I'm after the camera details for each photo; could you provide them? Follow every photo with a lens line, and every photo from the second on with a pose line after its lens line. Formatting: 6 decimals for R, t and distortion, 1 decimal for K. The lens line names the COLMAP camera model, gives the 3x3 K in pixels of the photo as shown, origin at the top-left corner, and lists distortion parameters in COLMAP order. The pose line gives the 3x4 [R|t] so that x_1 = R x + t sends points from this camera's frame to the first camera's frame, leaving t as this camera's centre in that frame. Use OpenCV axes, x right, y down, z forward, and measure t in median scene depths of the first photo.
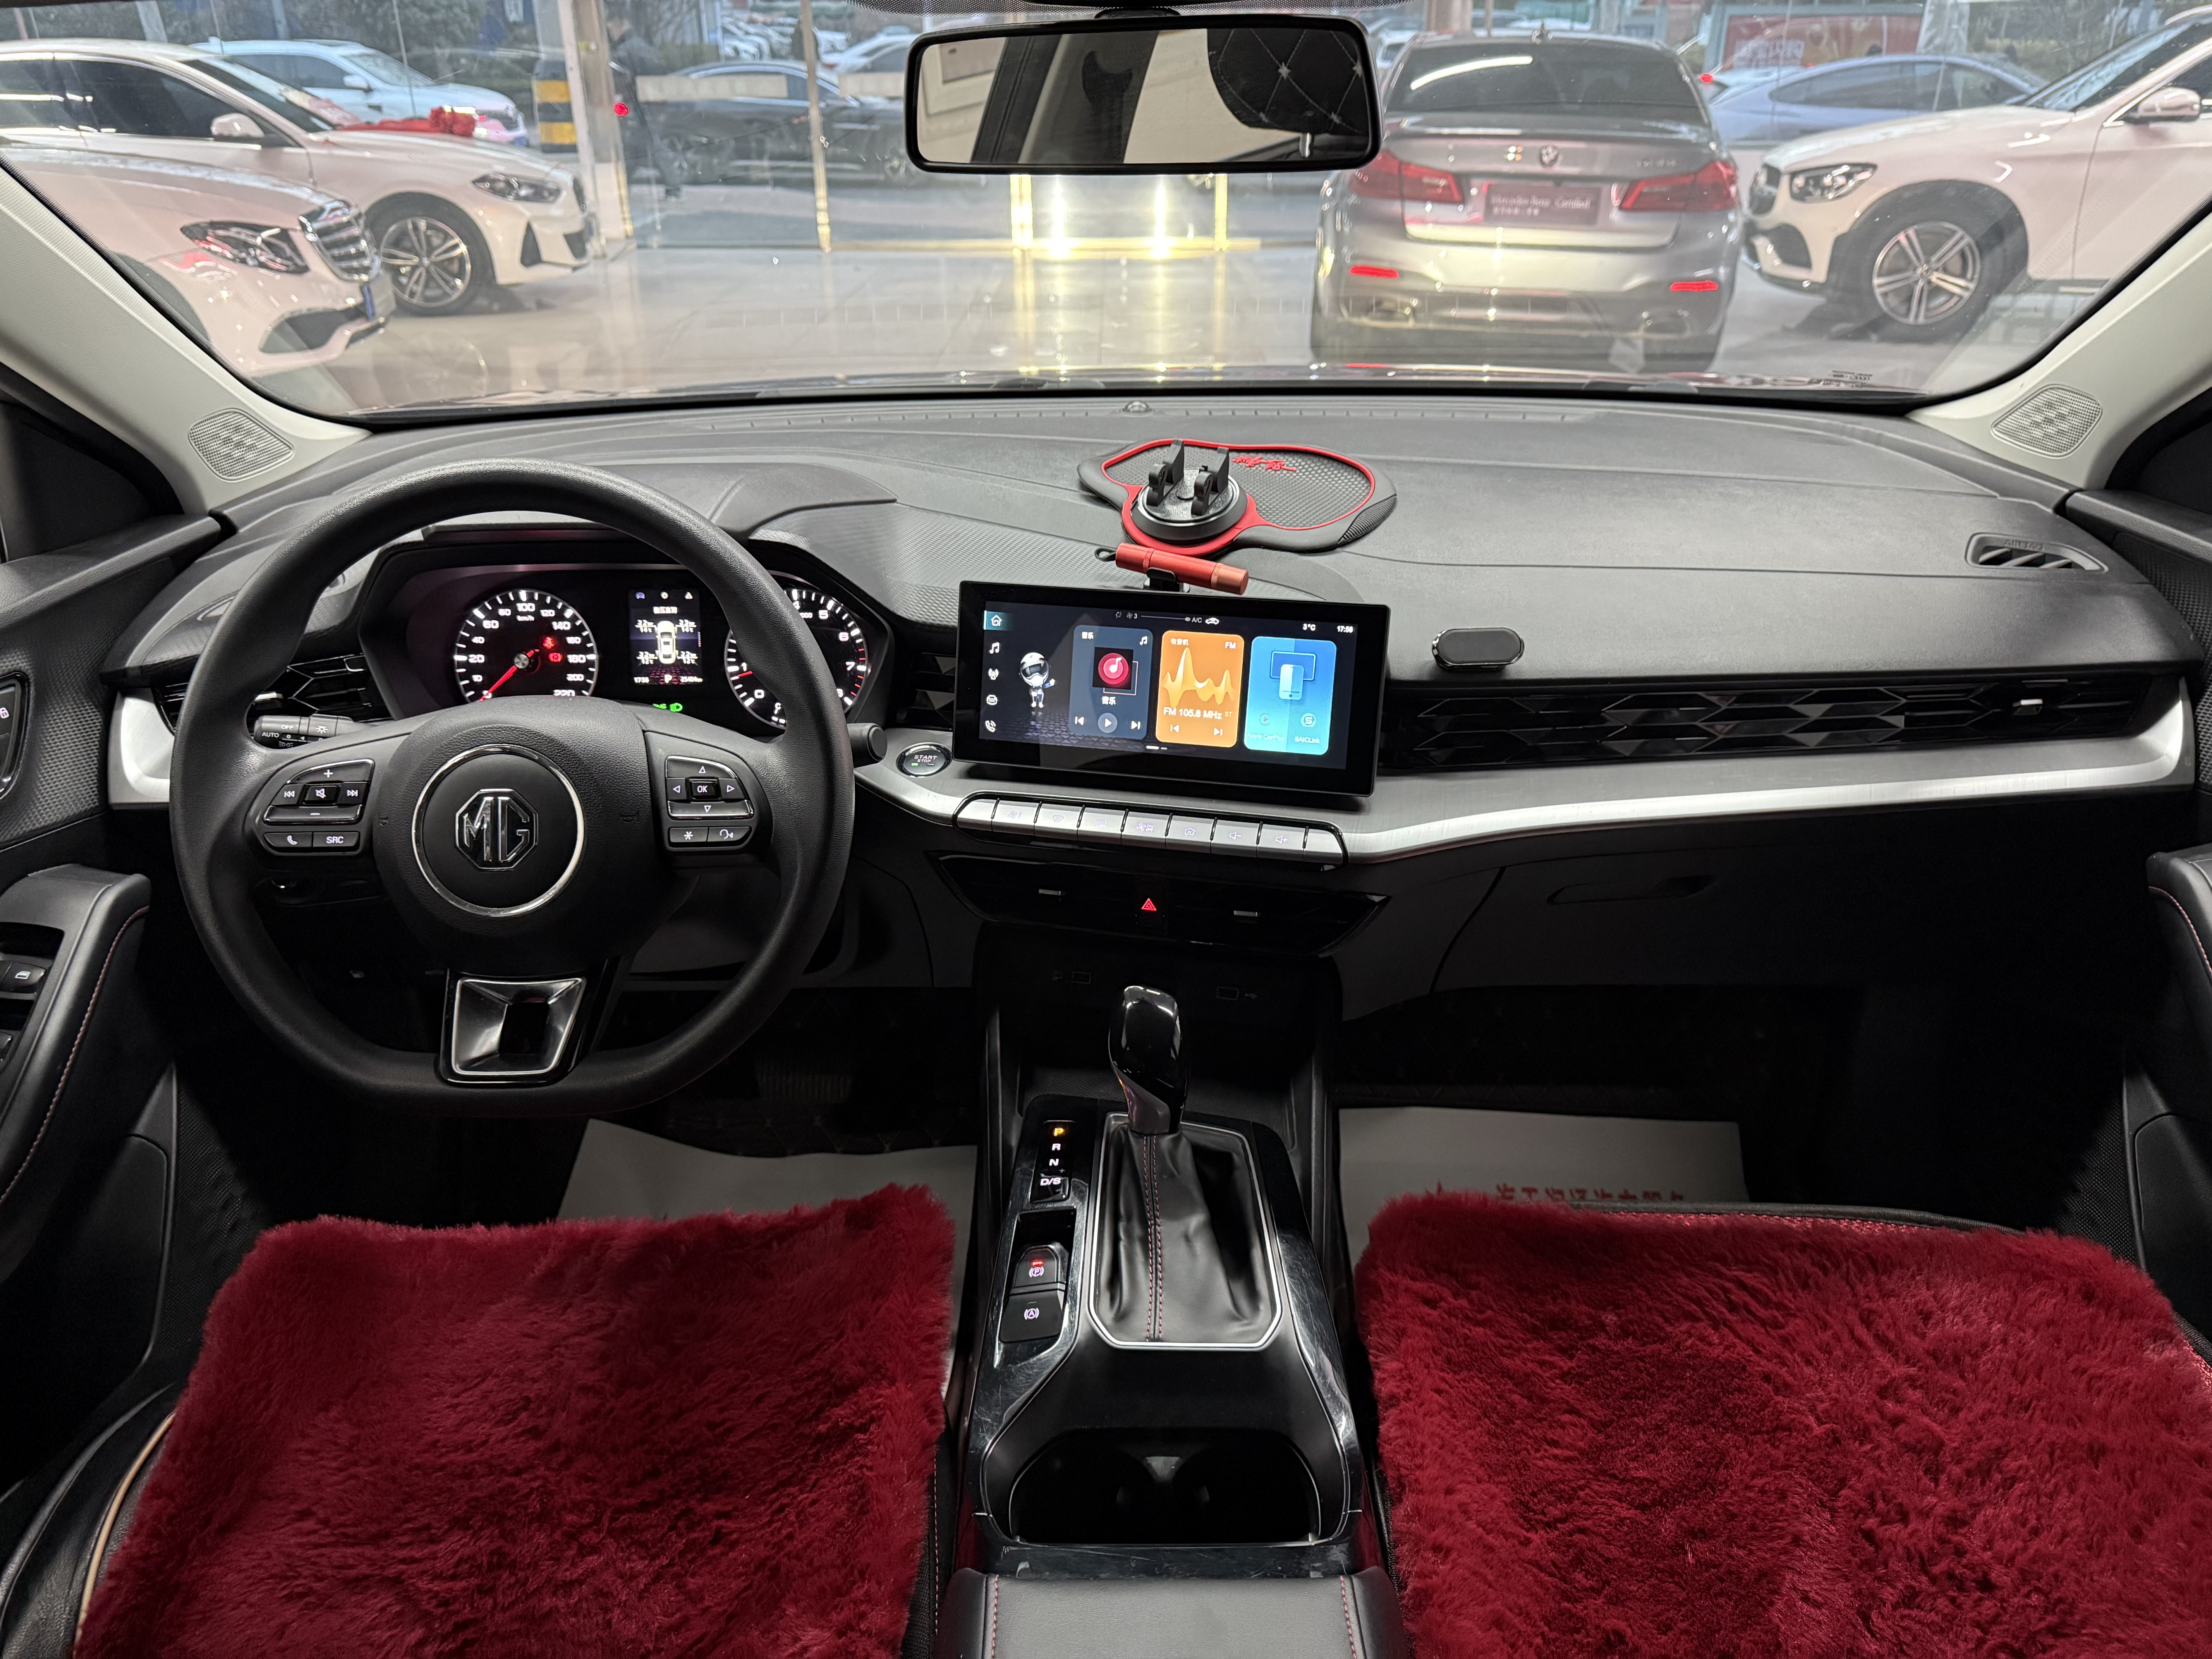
lens RADIAL K [[1565.4, 0, 1106.0], [0, 1565.4, 829.5], [0, 0, 1]] dist [0.077921, -0.100494]
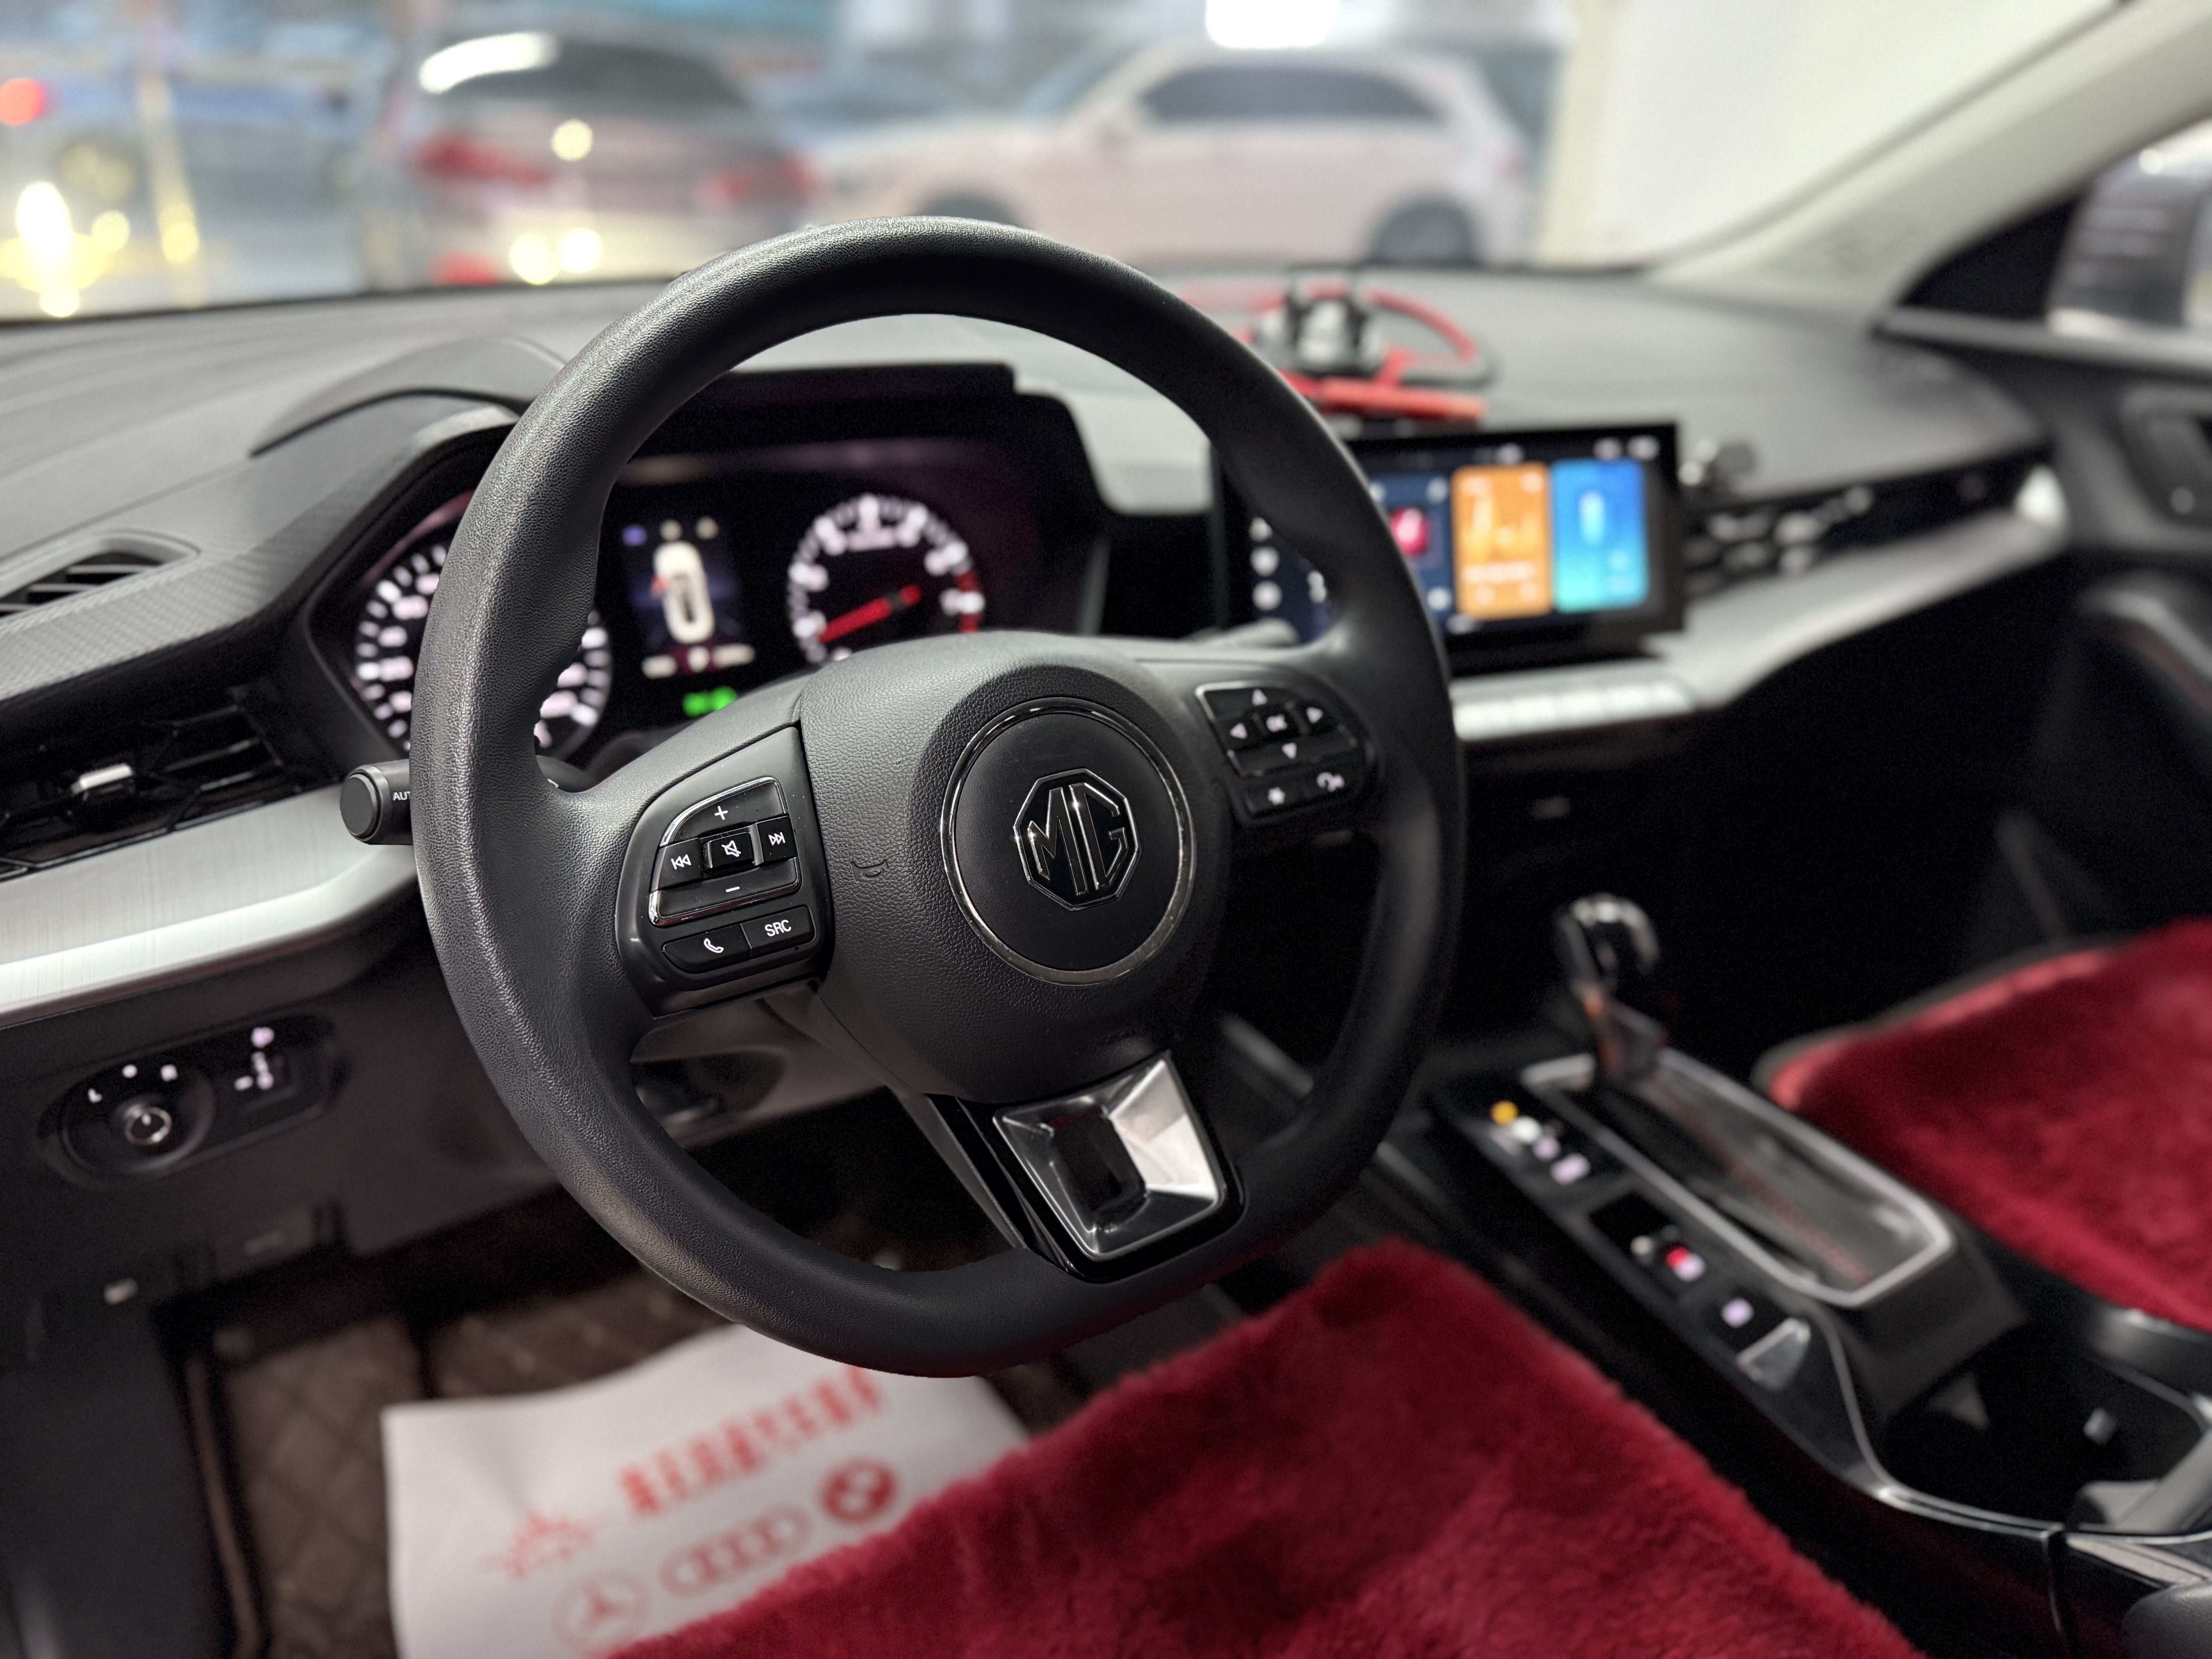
lens RADIAL K [[1619.7, 0, 1106.0], [0, 1619.7, 829.5], [0, 0, 1]] dist [-0.007256, -0.004923]
pose [[0.816423, -0.203482, 0.540416, -0.066101], [0.215149, 0.975663, 0.042334, -0.002430], [-0.535878, 0.081707, 0.840332, 0.046233]]
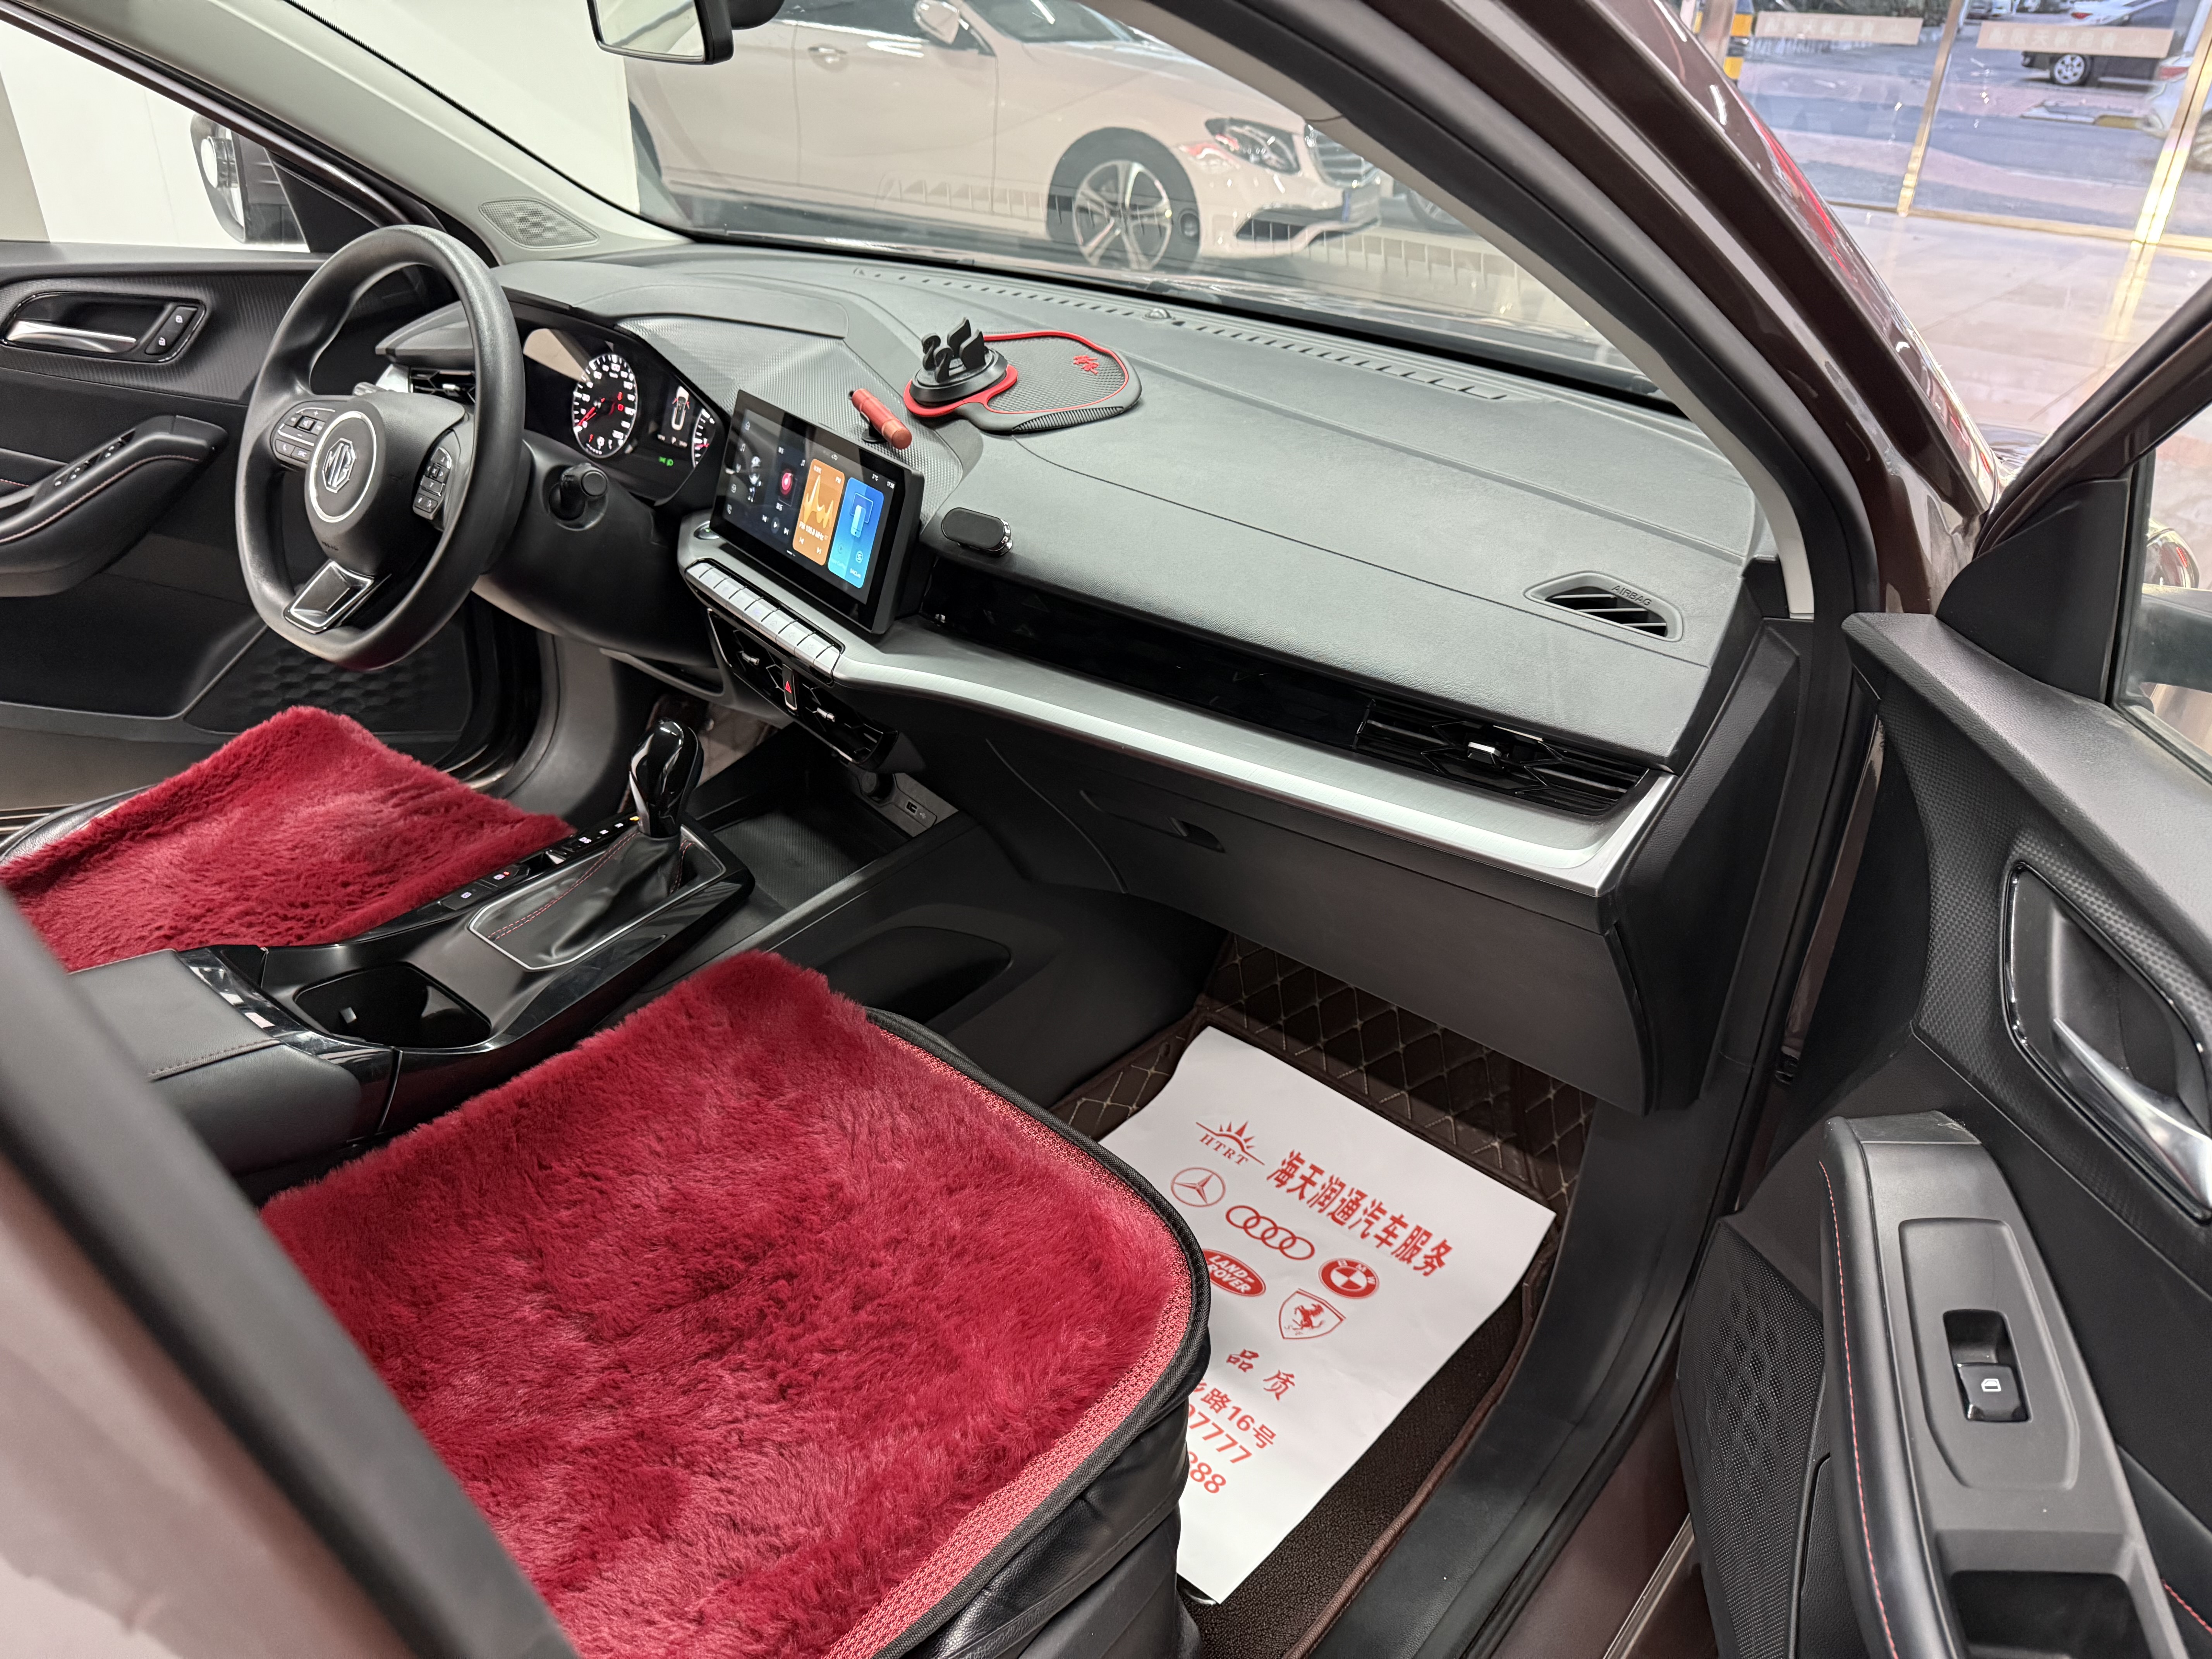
lens RADIAL K [[1565.4, 0, 1106.0], [0, 1565.4, 829.5], [0, 0, 1]] dist [0.077921, -0.100494]
pose [[0.770309, 0.334702, -0.542769, 0.106915], [-0.316796, 0.939572, 0.129789, -0.009770], [0.553411, 0.071970, 0.829793, 0.015863]]
